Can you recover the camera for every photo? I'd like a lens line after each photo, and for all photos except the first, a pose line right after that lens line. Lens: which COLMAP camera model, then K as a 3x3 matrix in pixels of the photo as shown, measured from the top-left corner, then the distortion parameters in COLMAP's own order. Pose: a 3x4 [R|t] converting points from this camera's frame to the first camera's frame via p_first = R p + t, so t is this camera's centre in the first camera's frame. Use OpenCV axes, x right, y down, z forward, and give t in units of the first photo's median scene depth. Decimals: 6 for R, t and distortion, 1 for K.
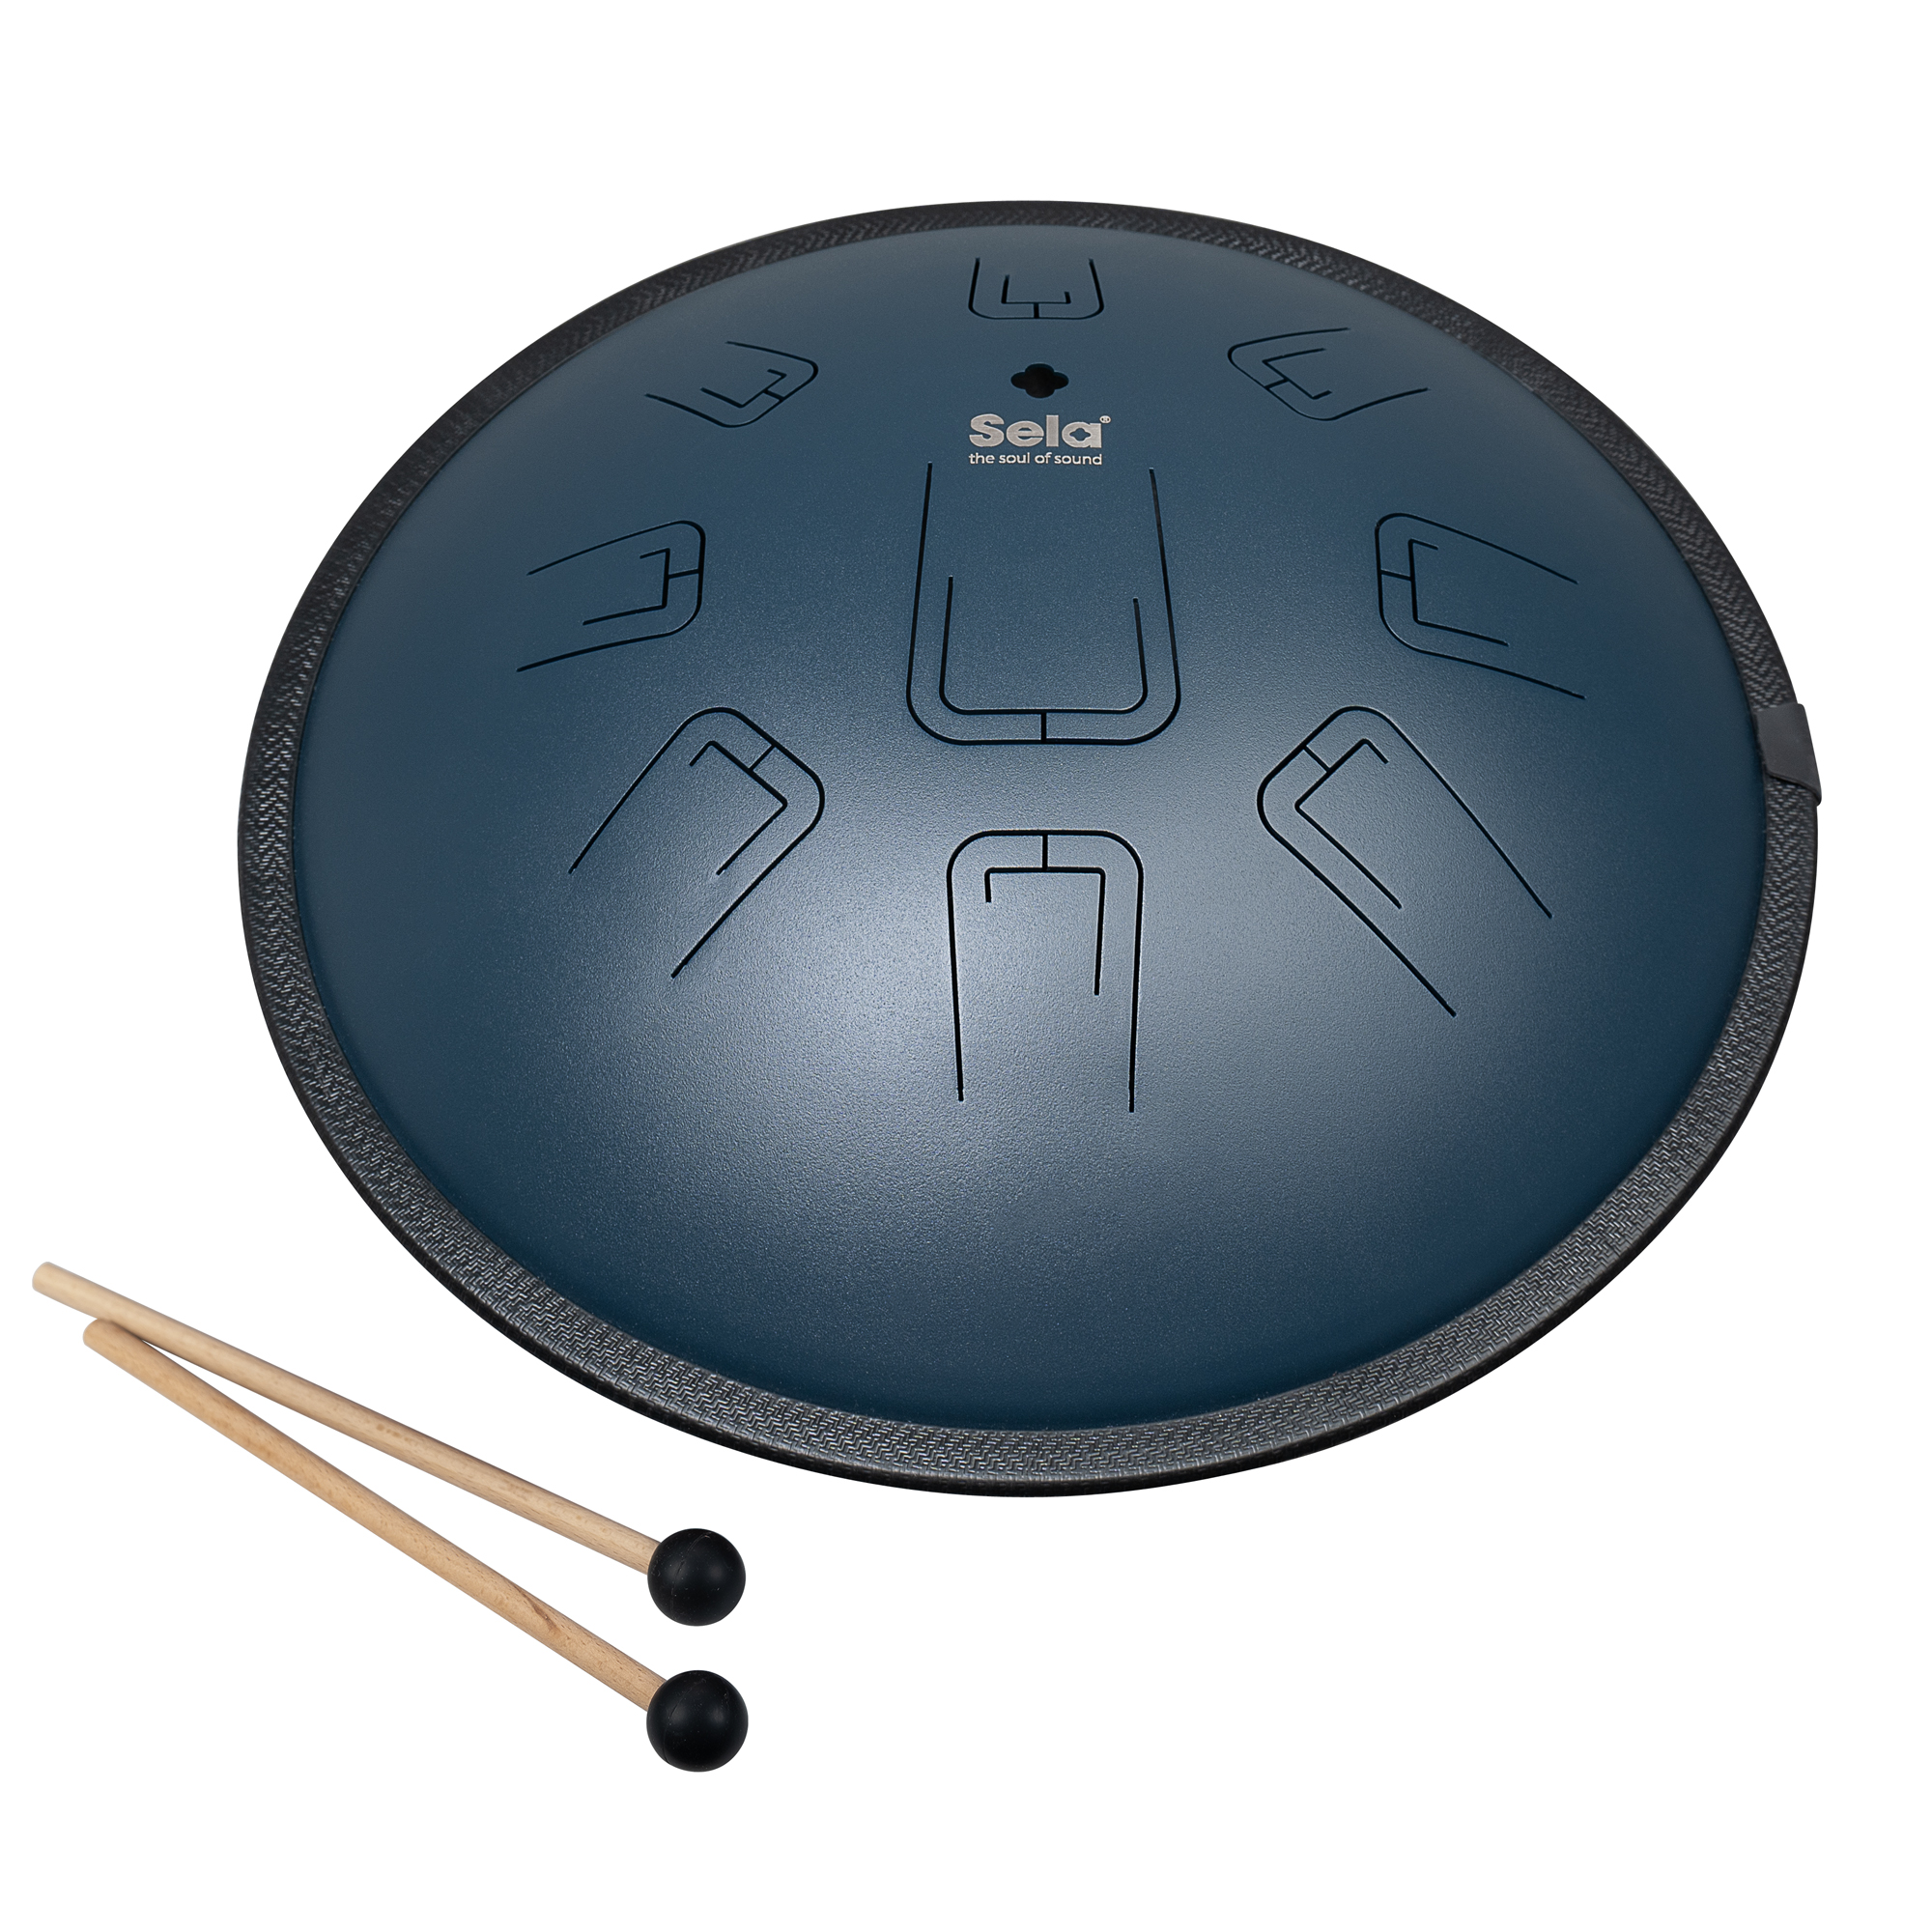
lens RADIAL K [[4045.1, 0, 966.0], [0, 4045.1, 966.0], [0, 0, 1]] dist [-0.209972, -0.080004]
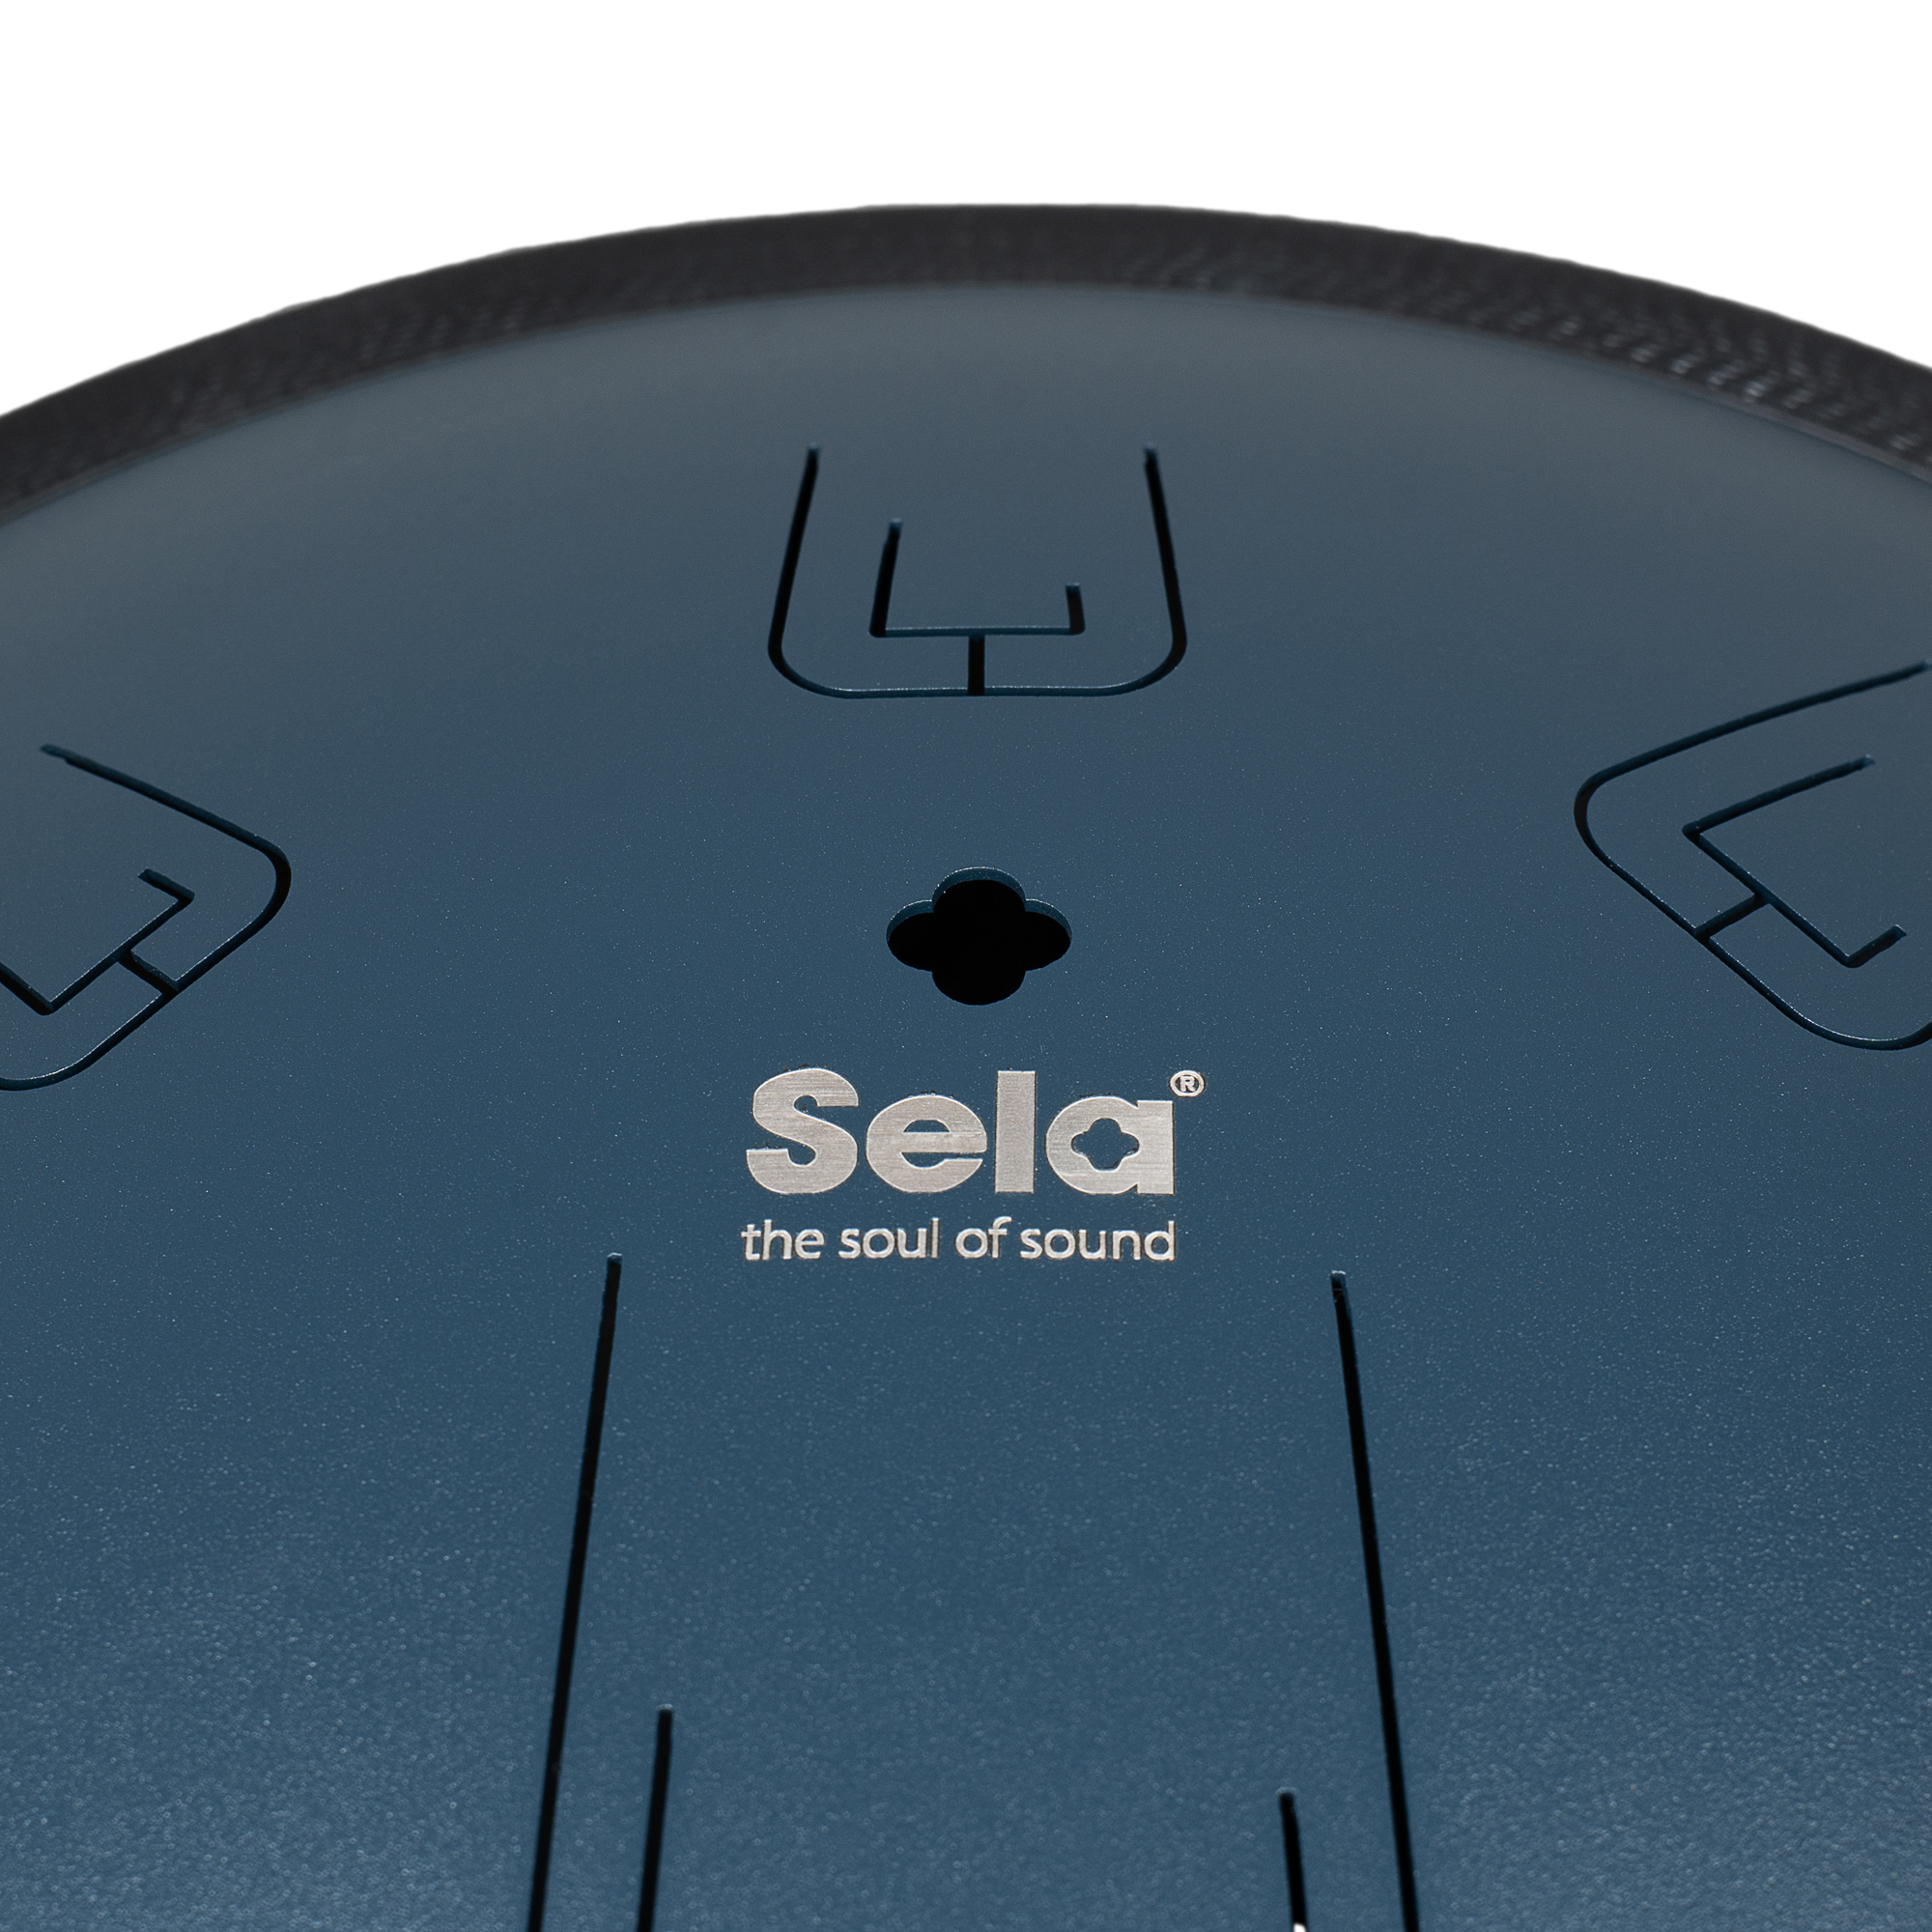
lens RADIAL K [[5508.9, 0, 966.0], [0, 5508.9, 966.0], [0, 0, 1]] dist [0.008163, -0.629644]
pose [[0.999738, -0.010974, -0.020065, 0.026178], [0.011673, 0.999317, 0.035060, -0.159655], [0.019667, -0.035286, 0.999184, 0.576646]]
